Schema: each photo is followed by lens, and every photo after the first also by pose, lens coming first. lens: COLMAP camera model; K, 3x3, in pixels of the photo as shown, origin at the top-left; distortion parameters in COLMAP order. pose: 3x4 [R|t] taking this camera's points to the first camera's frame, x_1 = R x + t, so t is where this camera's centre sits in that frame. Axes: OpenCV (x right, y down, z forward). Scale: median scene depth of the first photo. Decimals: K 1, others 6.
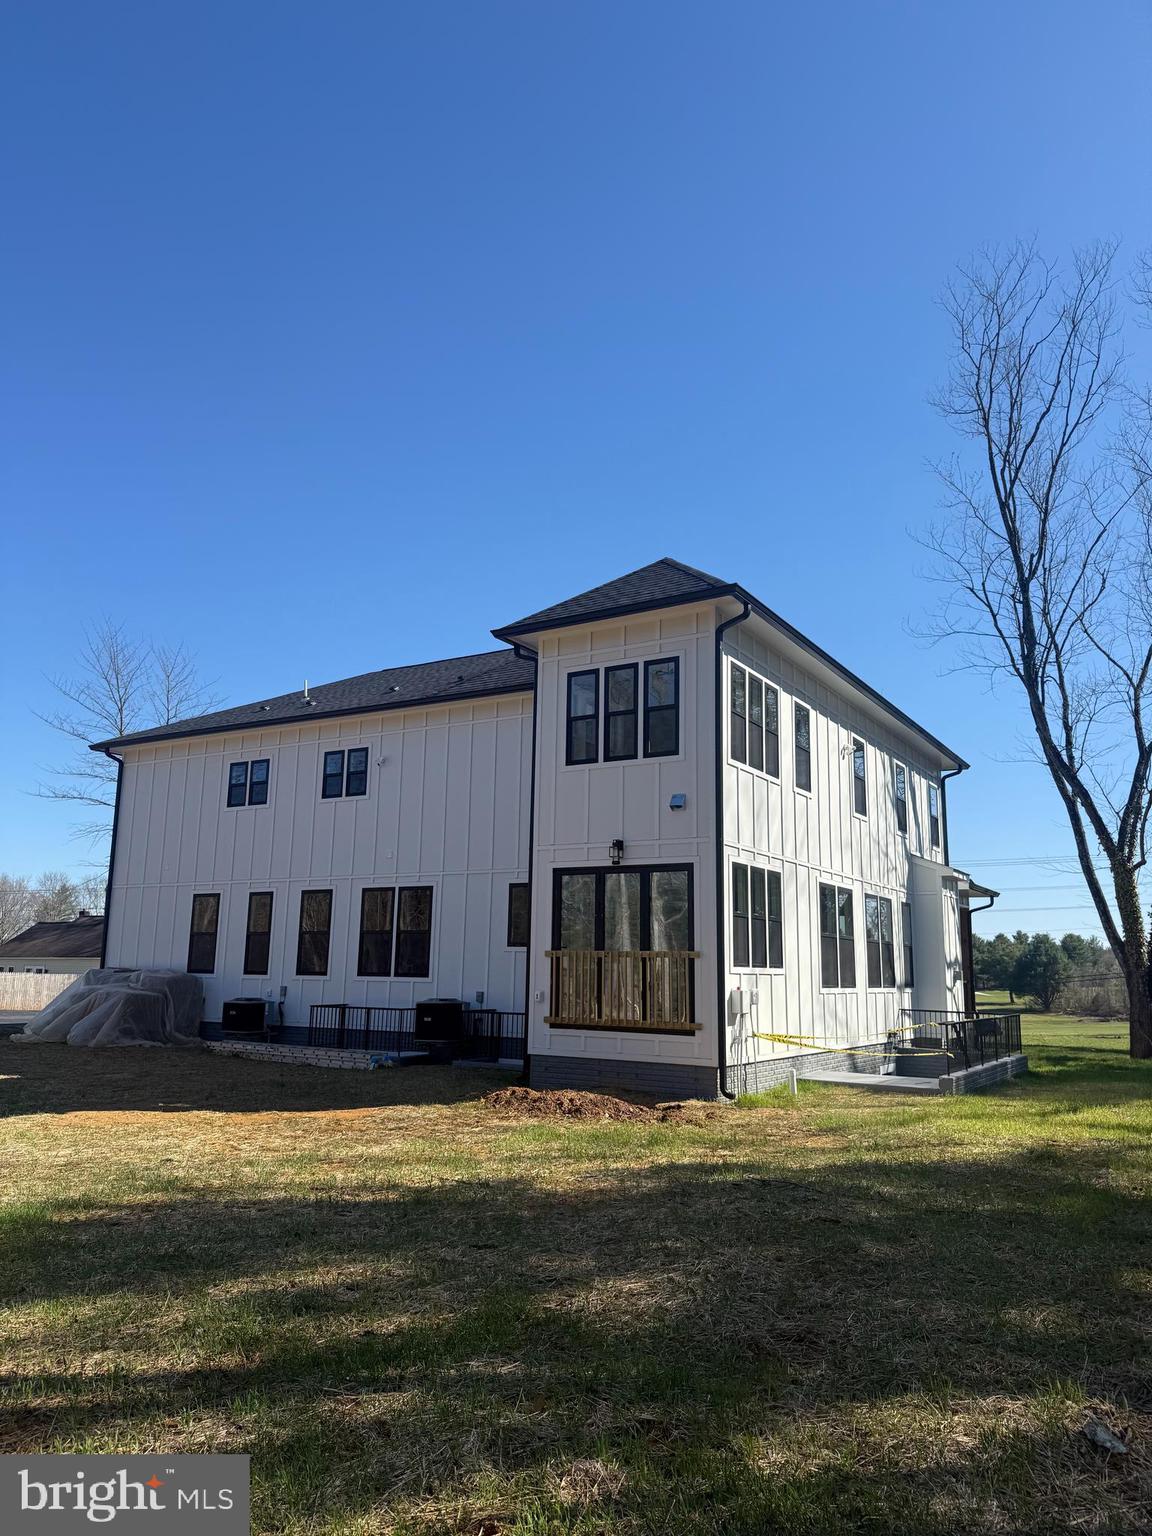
lens RADIAL K [[1082.4, 0, 575.8], [0, 1082.4, 765.0], [0, 0, 1]] dist [0.070186, -0.032868]
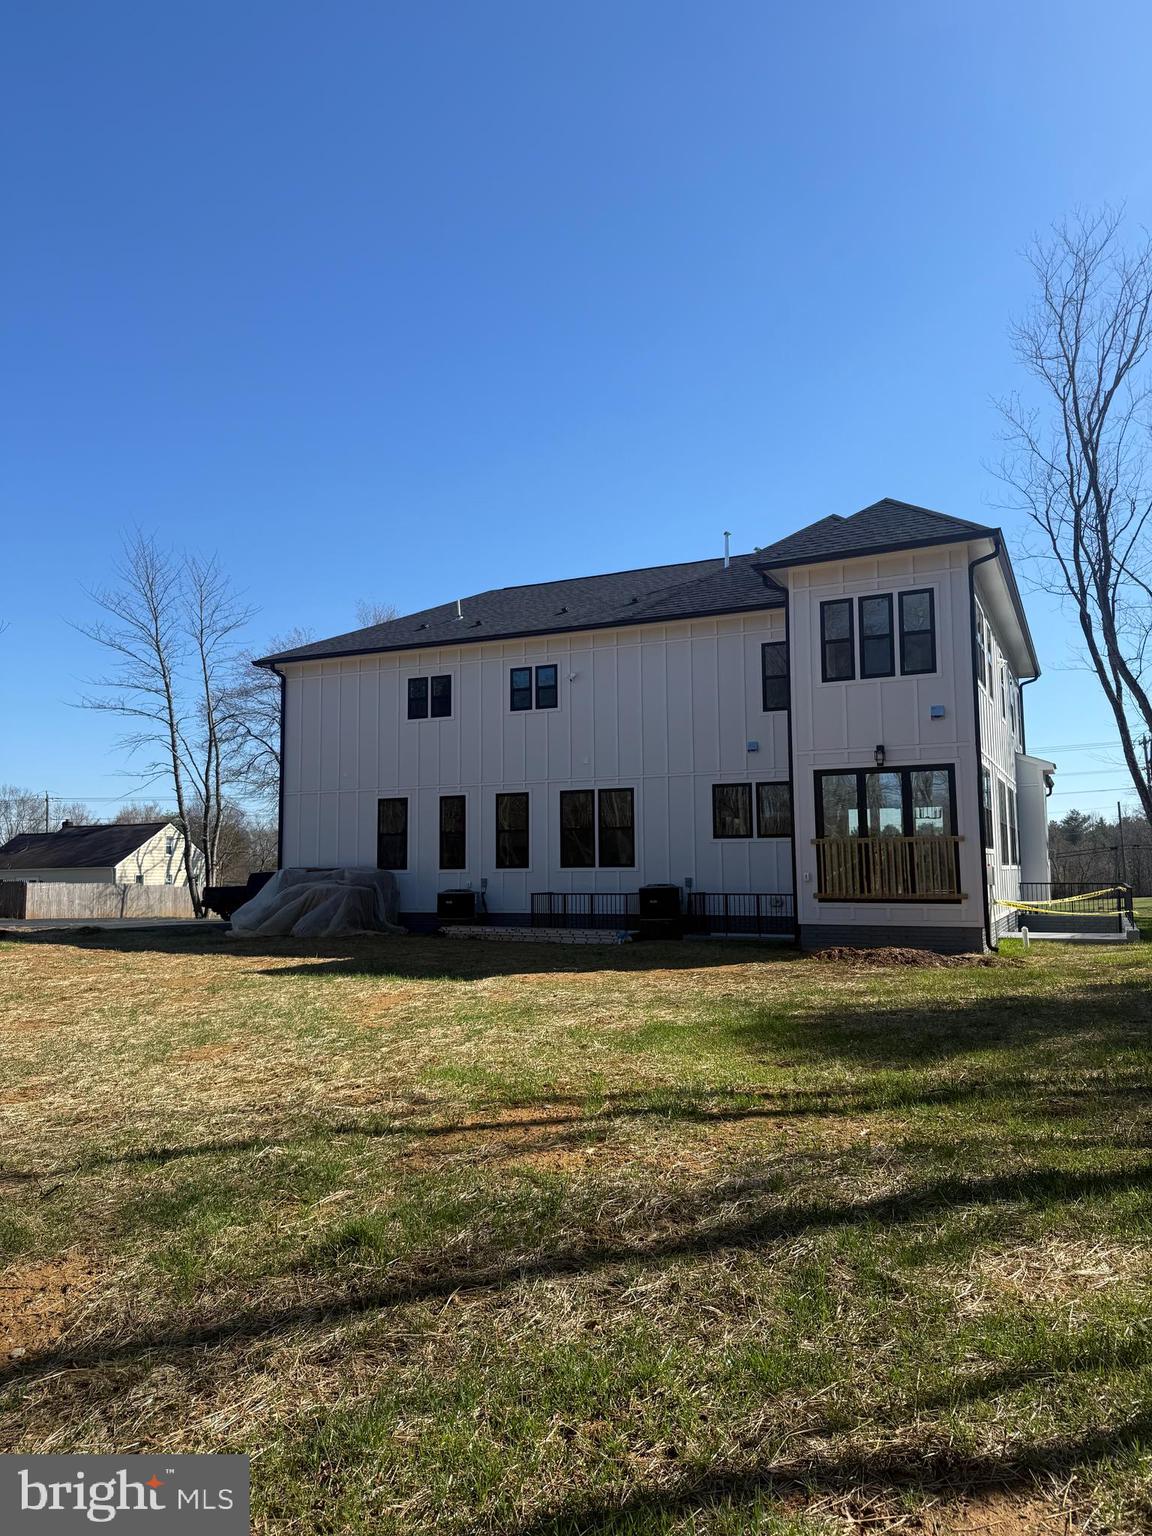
lens RADIAL K [[1082.4, 0, 575.0], [0, 1082.4, 756.3], [0, 0, 1]] dist [0.070186, -0.032868]
pose [[0.991796, -0.017480, 0.126627, -0.324516], [0.006916, 0.996493, 0.083391, -0.014767], [-0.127641, -0.081832, 0.988439, -0.100397]]
